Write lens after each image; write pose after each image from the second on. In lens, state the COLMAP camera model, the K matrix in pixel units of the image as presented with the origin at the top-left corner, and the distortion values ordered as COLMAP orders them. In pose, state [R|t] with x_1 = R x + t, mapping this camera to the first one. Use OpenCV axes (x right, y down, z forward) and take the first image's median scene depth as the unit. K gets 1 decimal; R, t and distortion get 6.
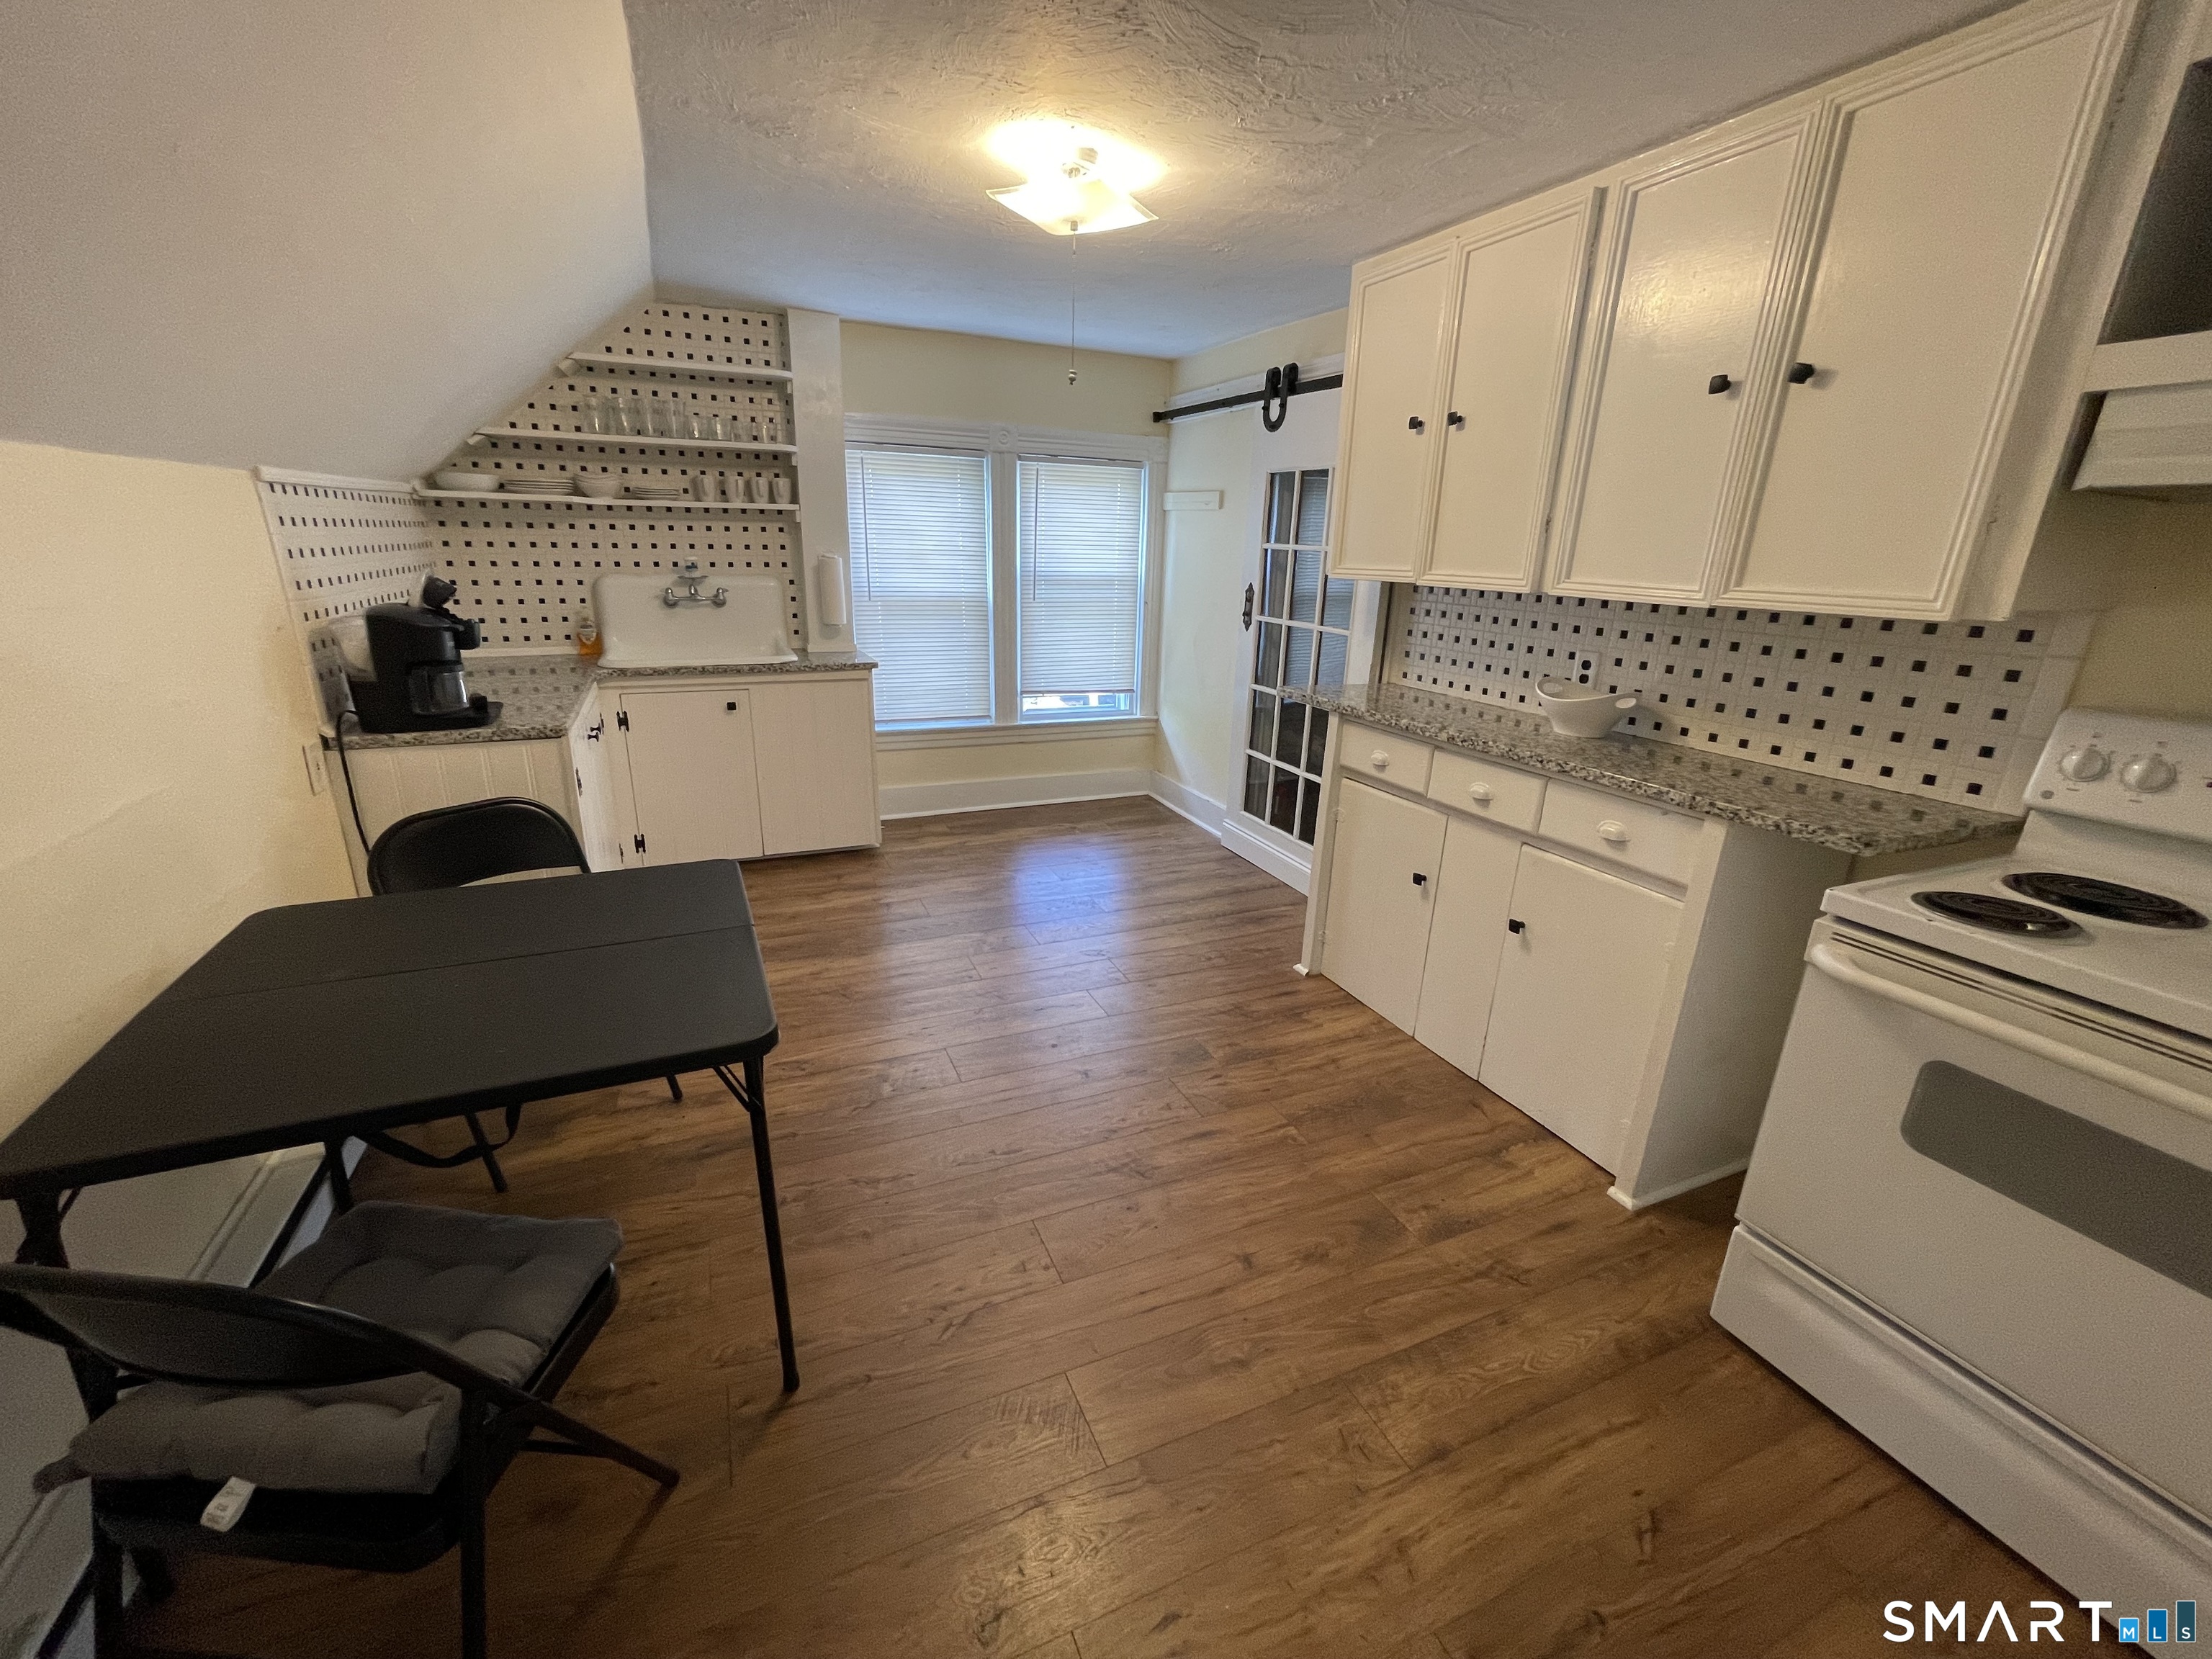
lens RADIAL K [[900.6, 0, 1100.7], [0, 900.6, 835.6], [0, 0, 1]] dist [-0.003923, -0.000809]
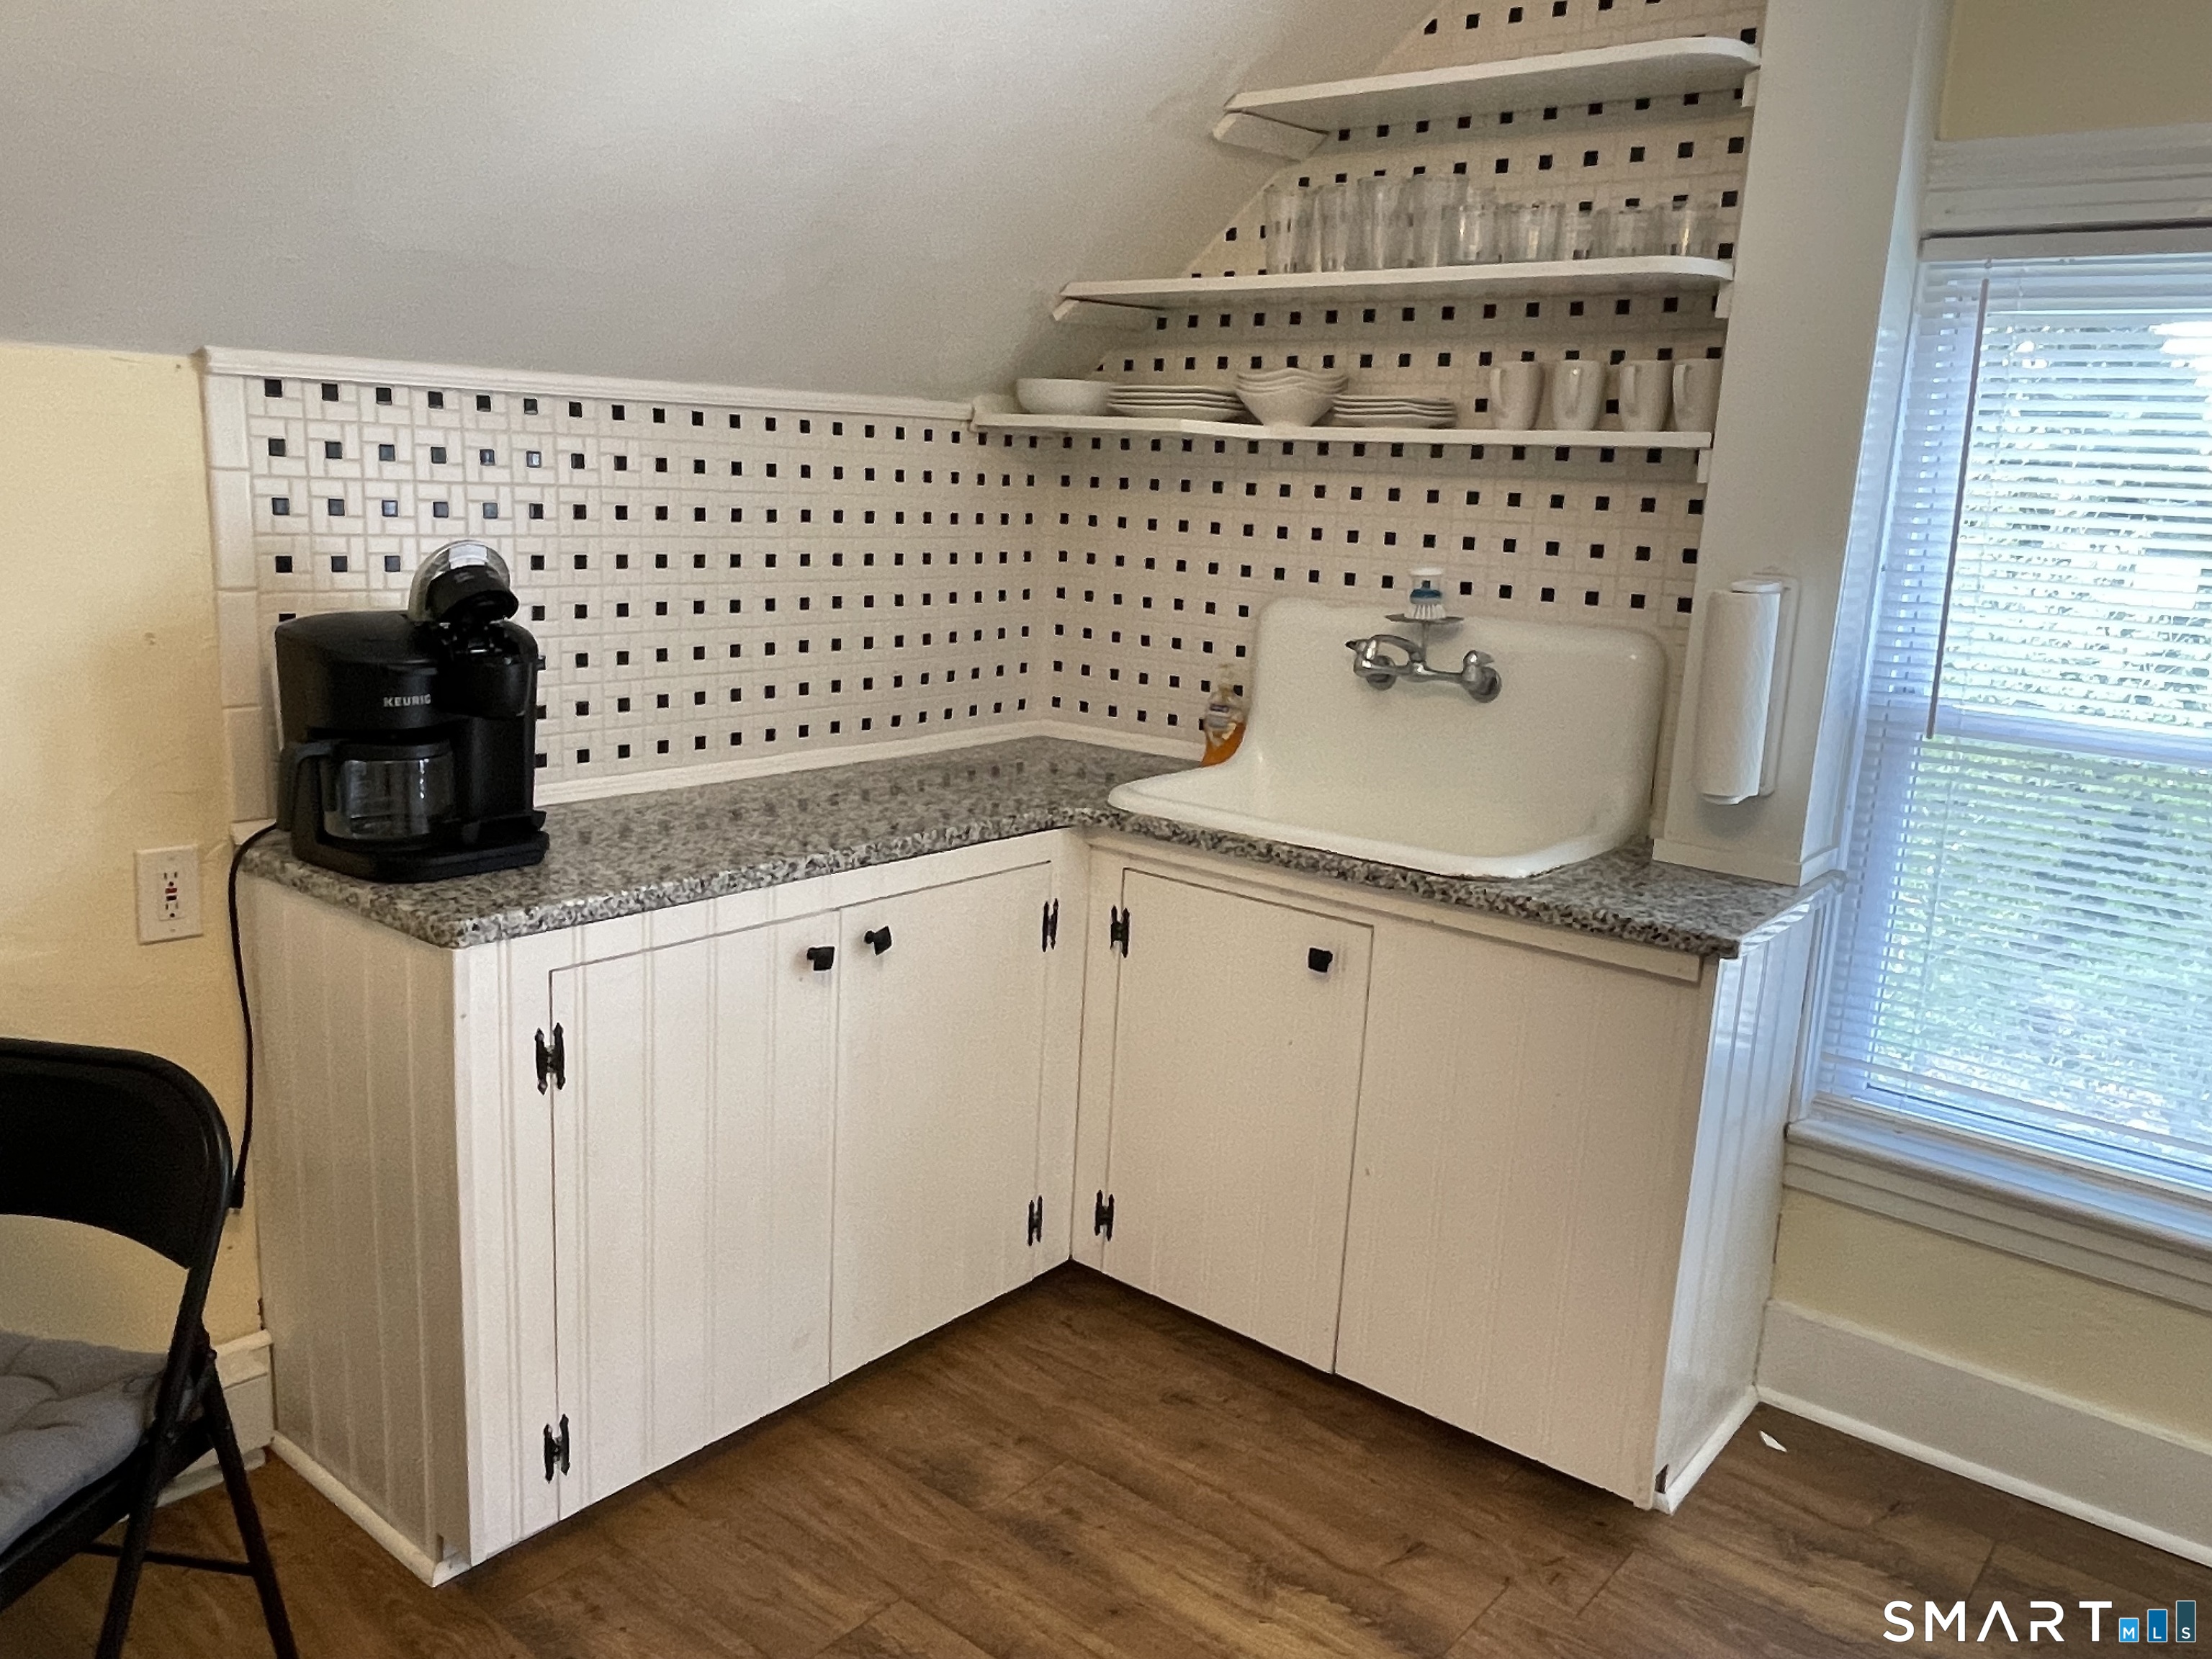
lens RADIAL K [[1665.6, 0, 1098.9], [0, 1665.6, 827.0], [0, 0, 1]] dist [0.005331, -0.005556]
pose [[0.448887, 0.180192, -0.875232, 0.129758], [-0.312334, 0.949318, 0.035256, -0.184944], [0.837226, 0.257539, 0.482417, 0.564399]]
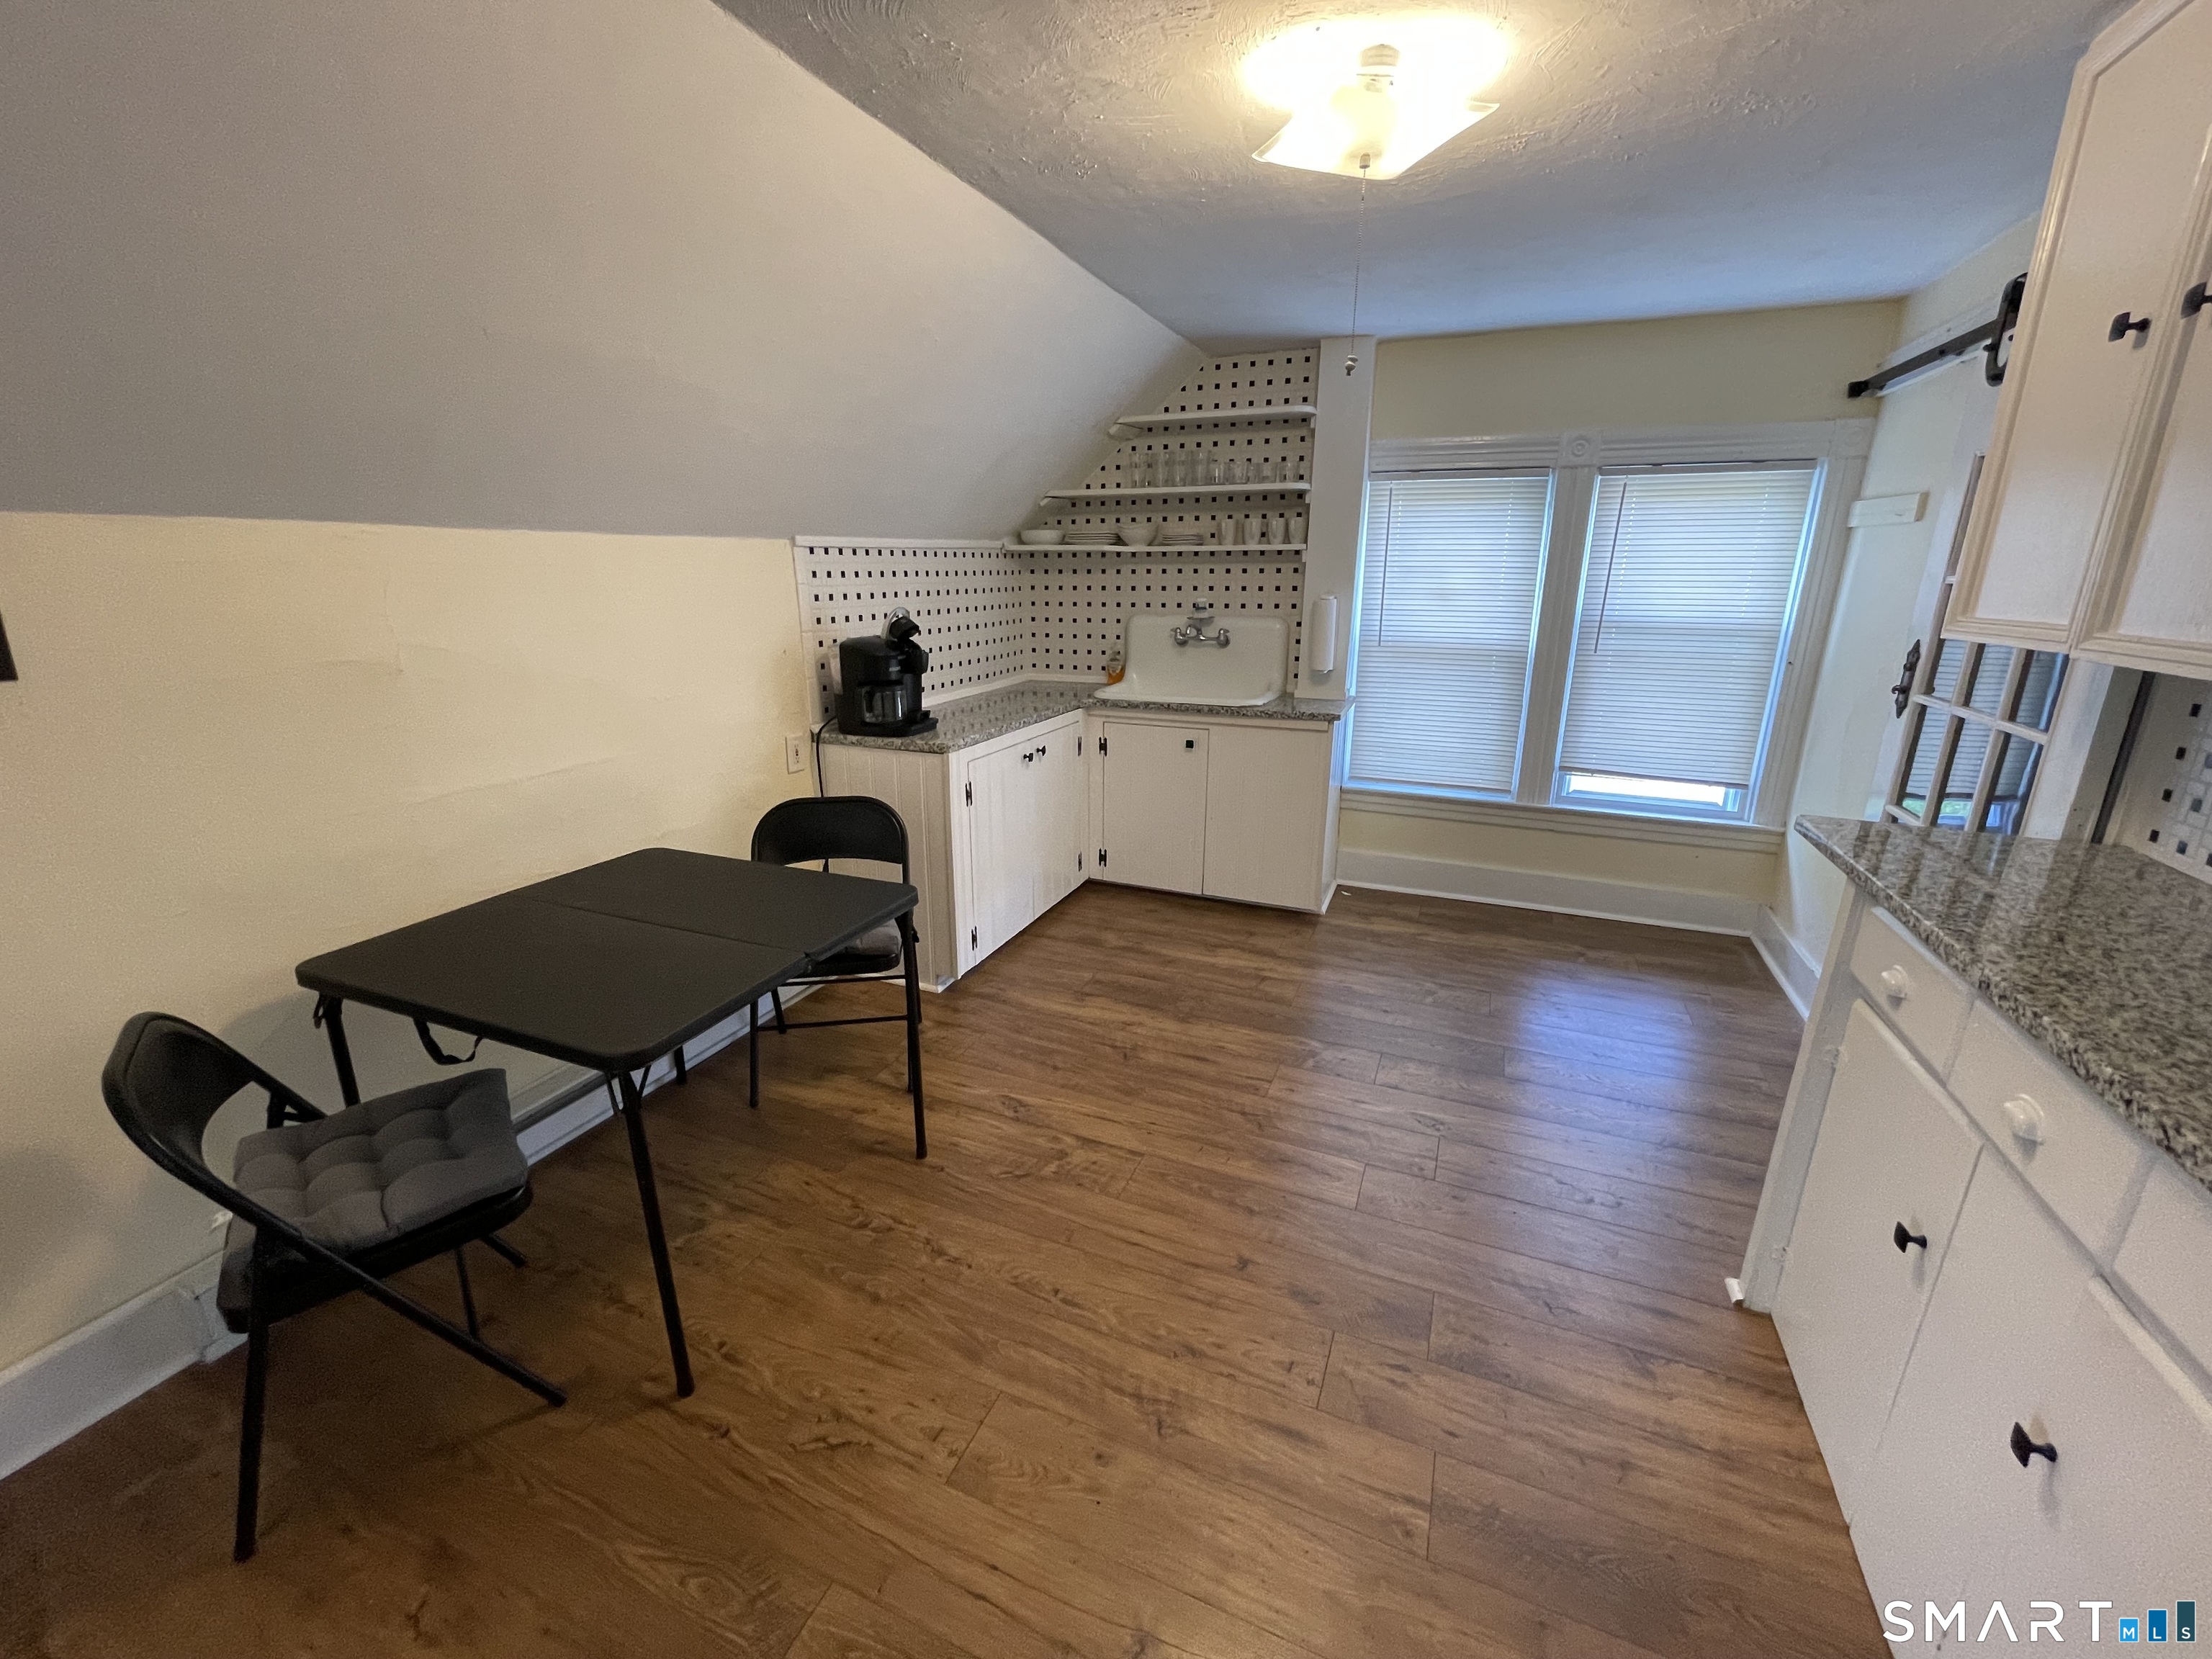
lens RADIAL K [[900.6, 0, 1100.7], [0, 900.6, 835.6], [0, 0, 1]] dist [-0.003923, -0.000809]
pose [[0.686581, 0.183823, -0.703431, 0.246060], [-0.211239, 0.976209, 0.048928, -0.069035], [0.695690, 0.114999, 0.709077, 0.214502]]
